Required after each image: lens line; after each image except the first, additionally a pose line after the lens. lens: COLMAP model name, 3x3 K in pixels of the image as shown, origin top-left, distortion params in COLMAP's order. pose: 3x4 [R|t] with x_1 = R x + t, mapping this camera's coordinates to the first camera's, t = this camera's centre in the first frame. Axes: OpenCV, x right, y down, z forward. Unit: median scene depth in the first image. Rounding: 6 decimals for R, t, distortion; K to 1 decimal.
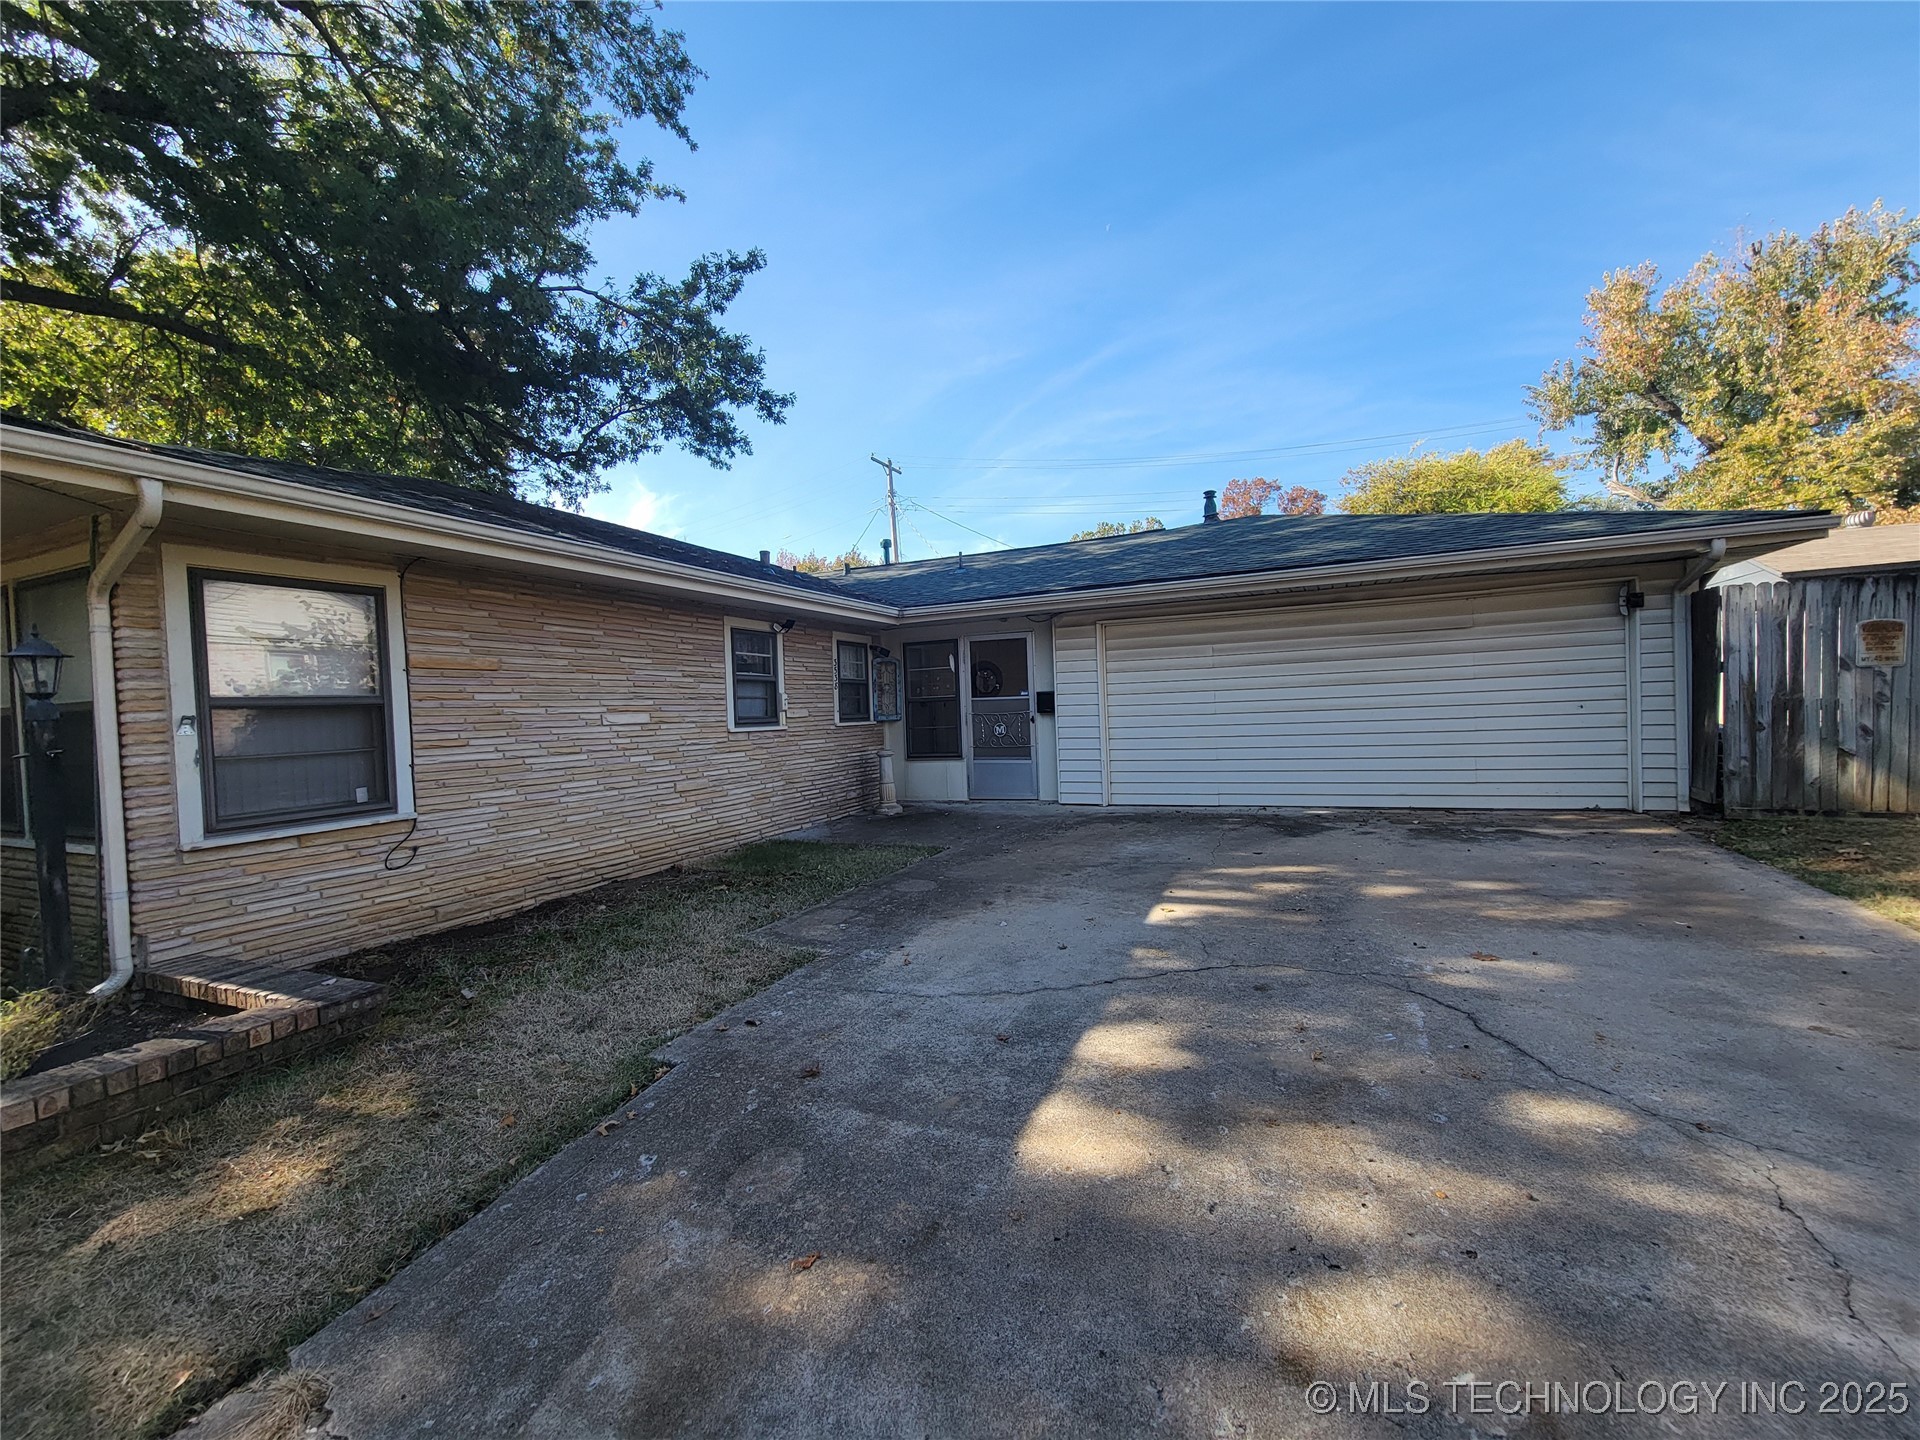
lens RADIAL K [[785.5, 0, 976.0], [0, 785.5, 732.8], [0, 0, 1]] dist [0.000734, 0.000184]
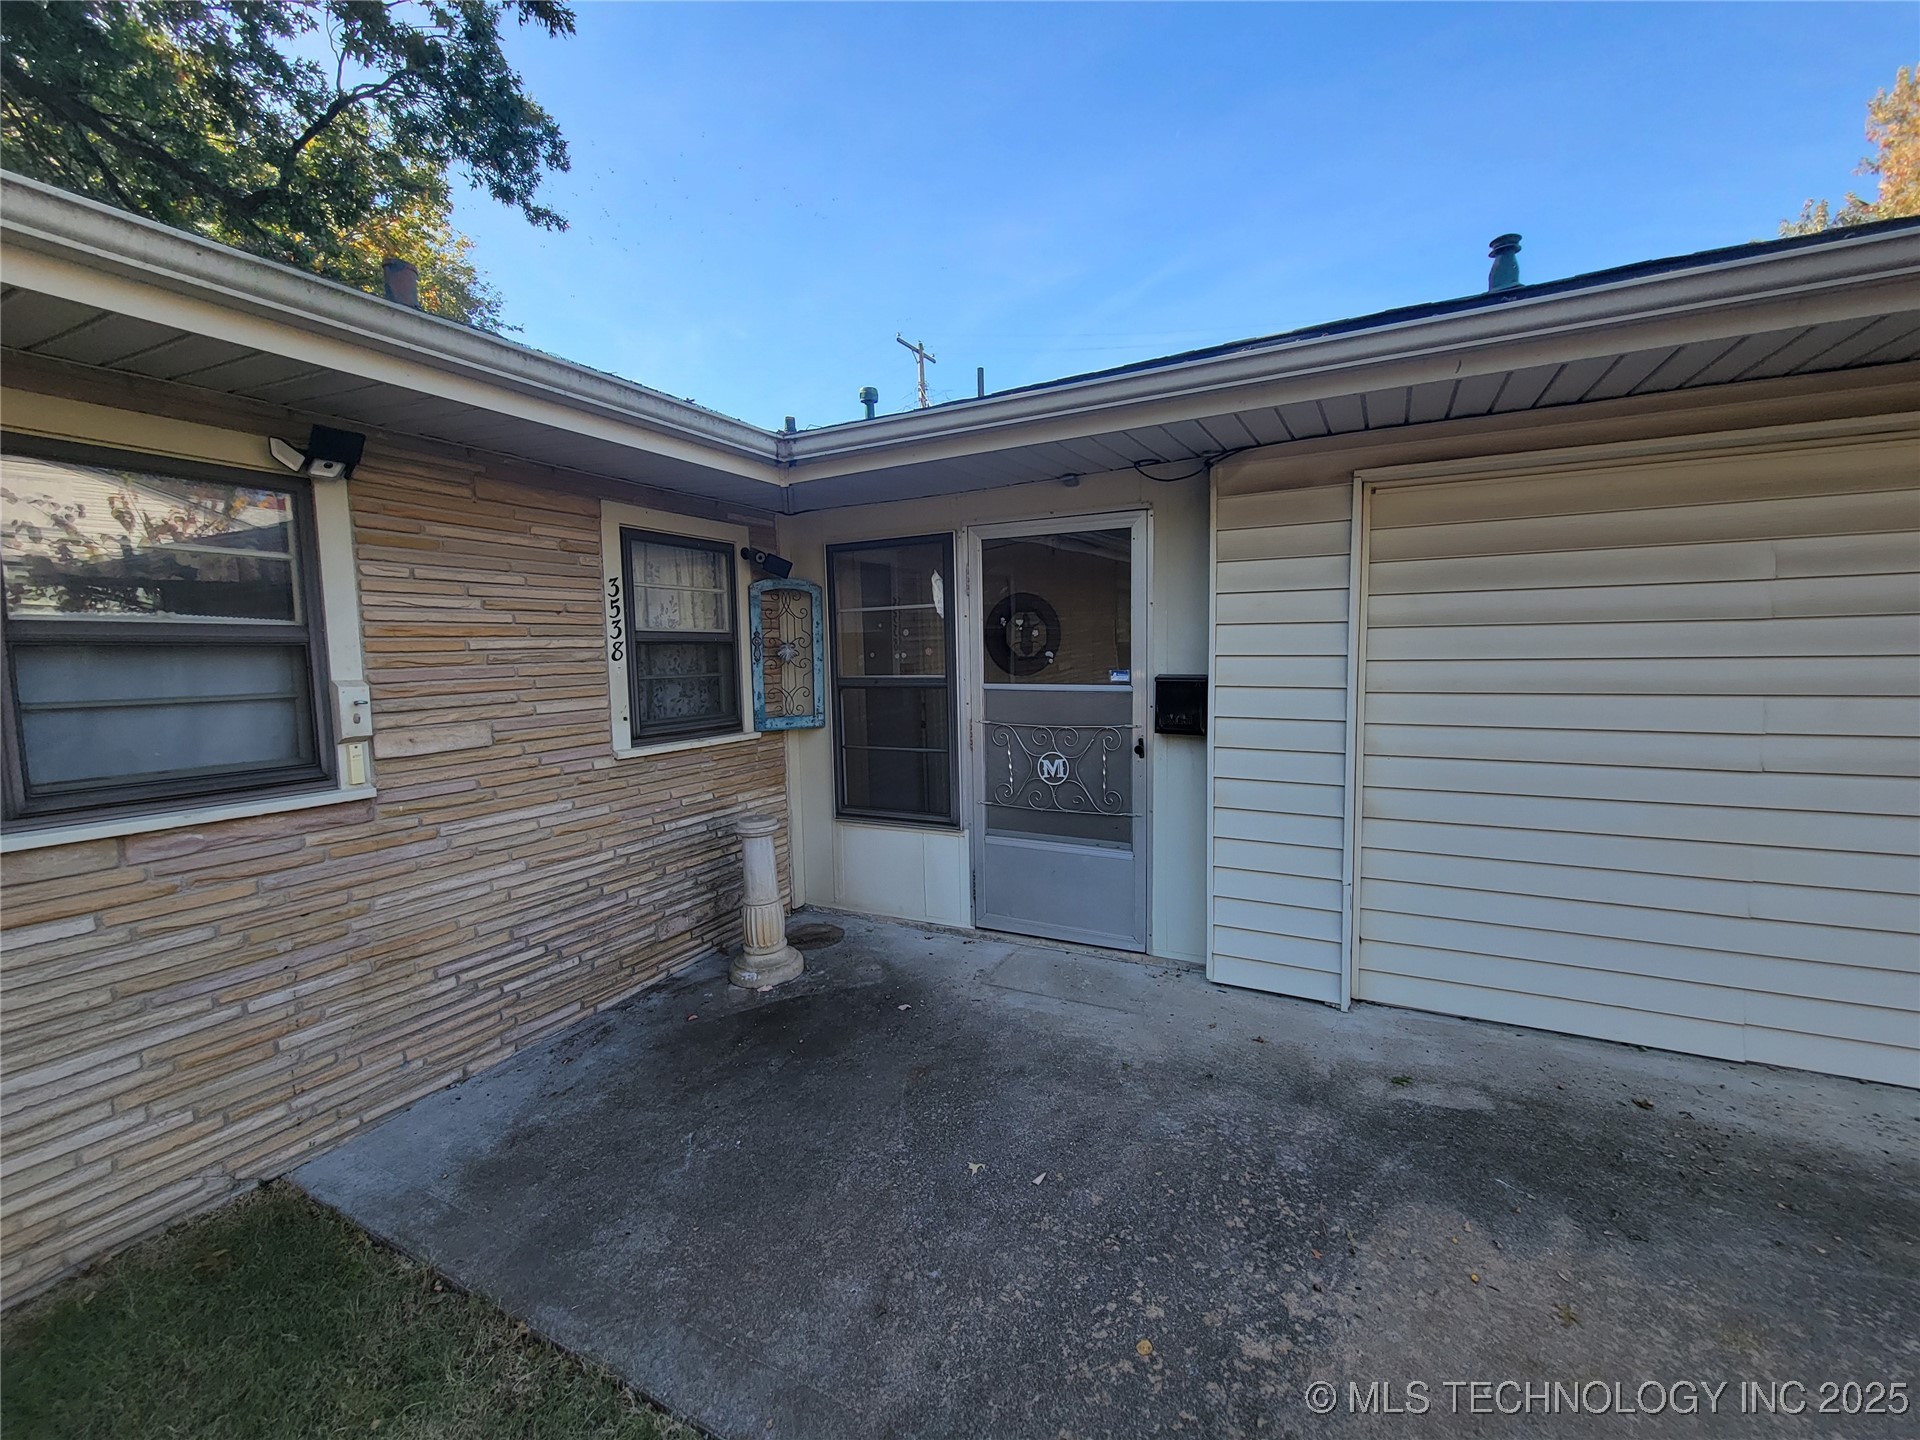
lens RADIAL K [[785.5, 0, 984.0], [0, 785.5, 746.5], [0, 0, 1]] dist [0.000734, 0.000184]
pose [[0.998524, 0.023051, -0.049172, 0.015772], [-0.018285, 0.995284, 0.095266, -0.053546], [0.051136, -0.094226, 0.994237, 0.635254]]
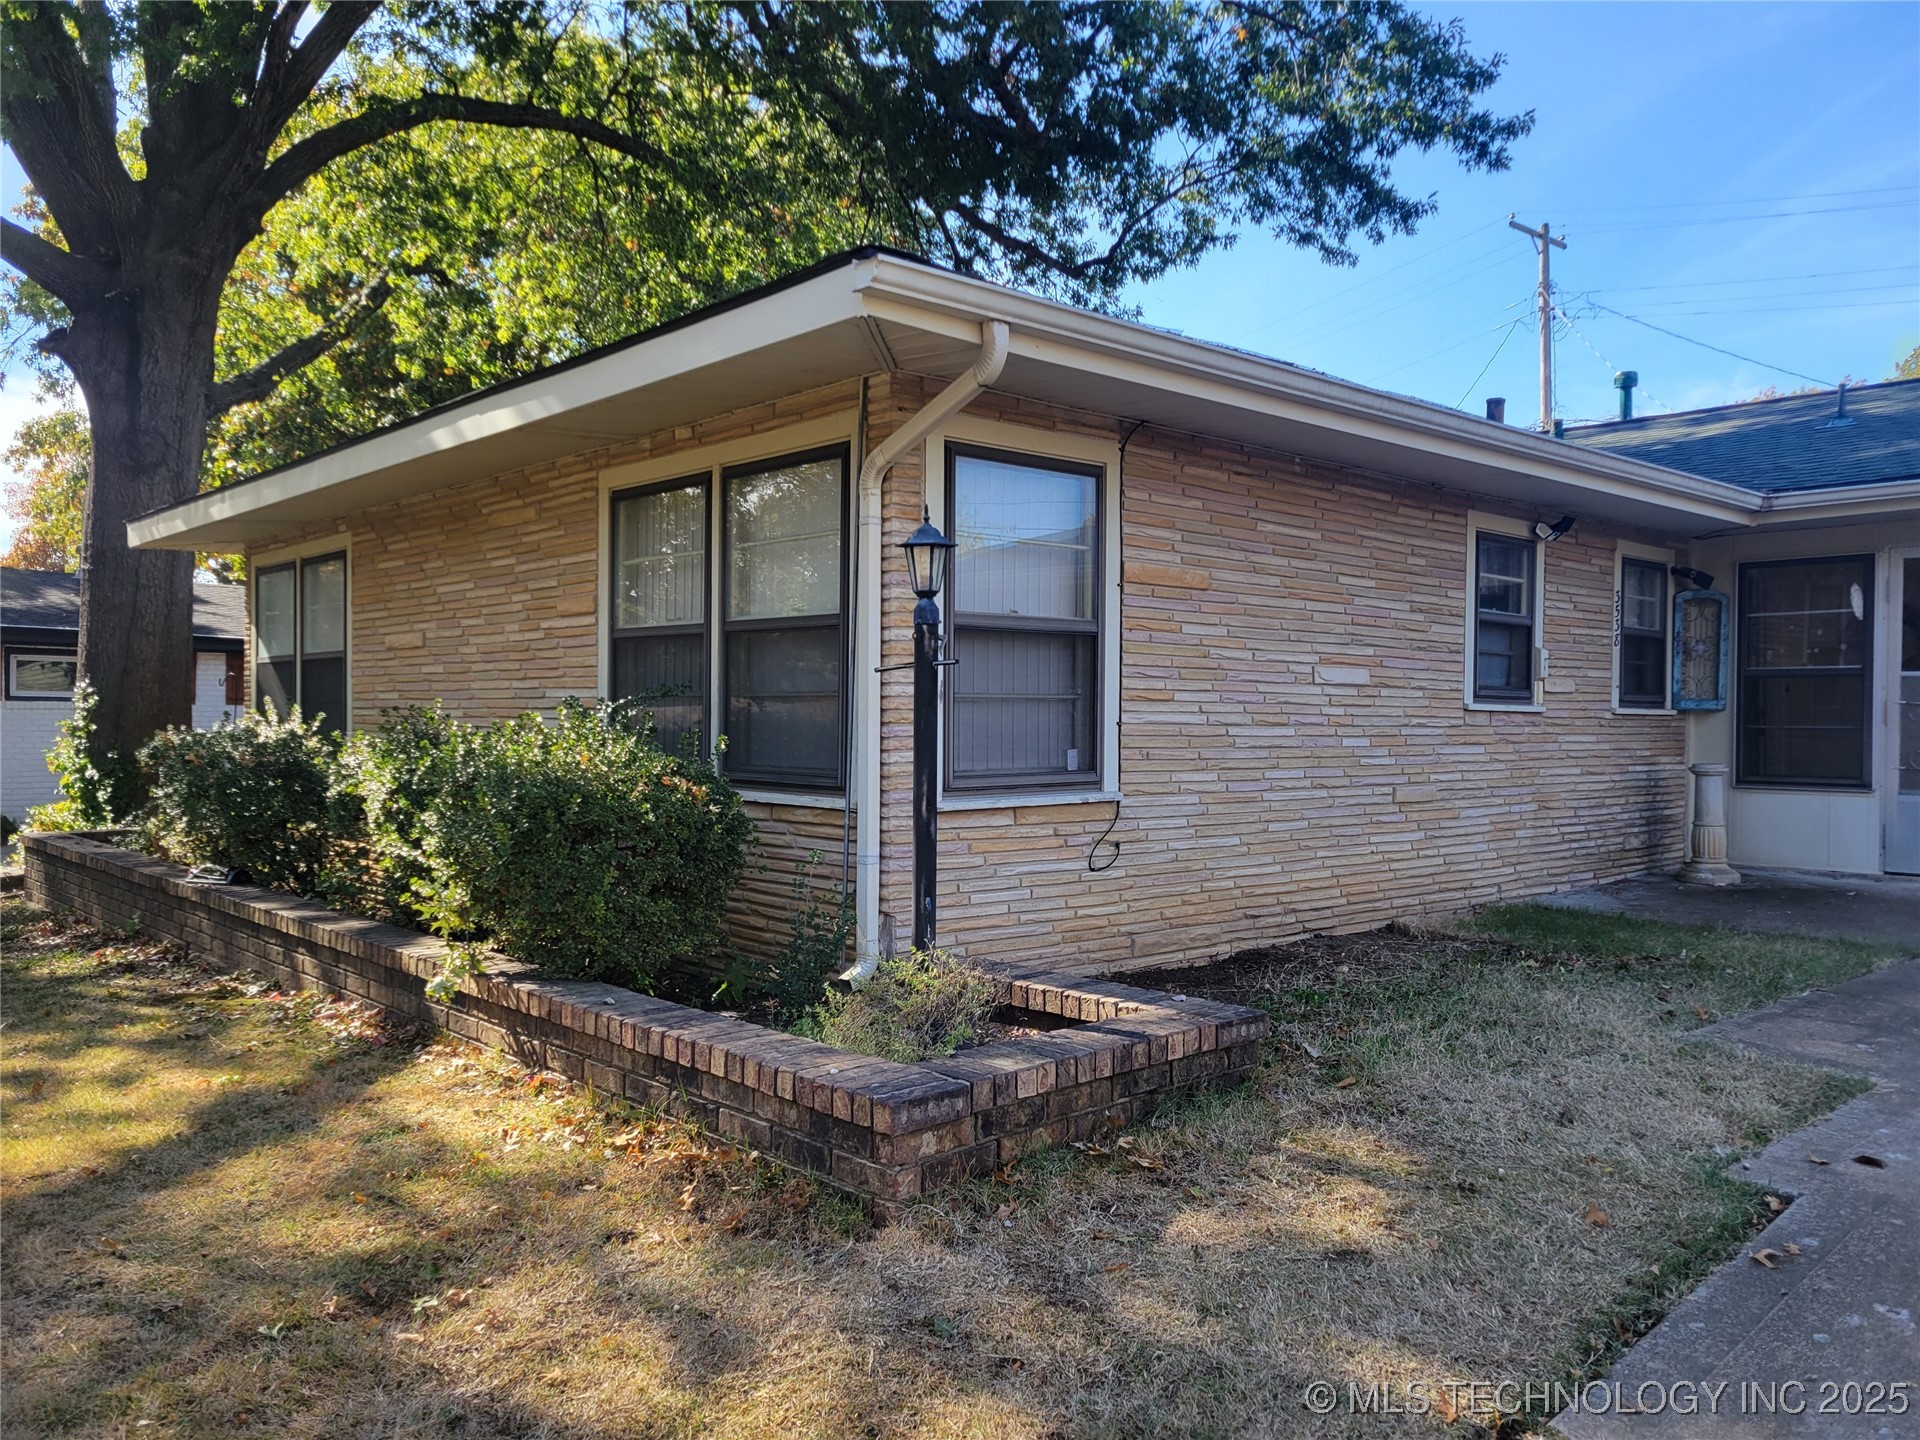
lens RADIAL K [[1449.7, 0, 949.4], [0, 1449.7, 733.4], [0, 0, 1]] dist [0.033669, 0.003530]
pose [[0.905568, 0.051103, -0.421111, -0.168322], [-0.055963, 0.998432, 0.000818, 0.030386], [0.420493, 0.022826, 0.907009, -0.113003]]
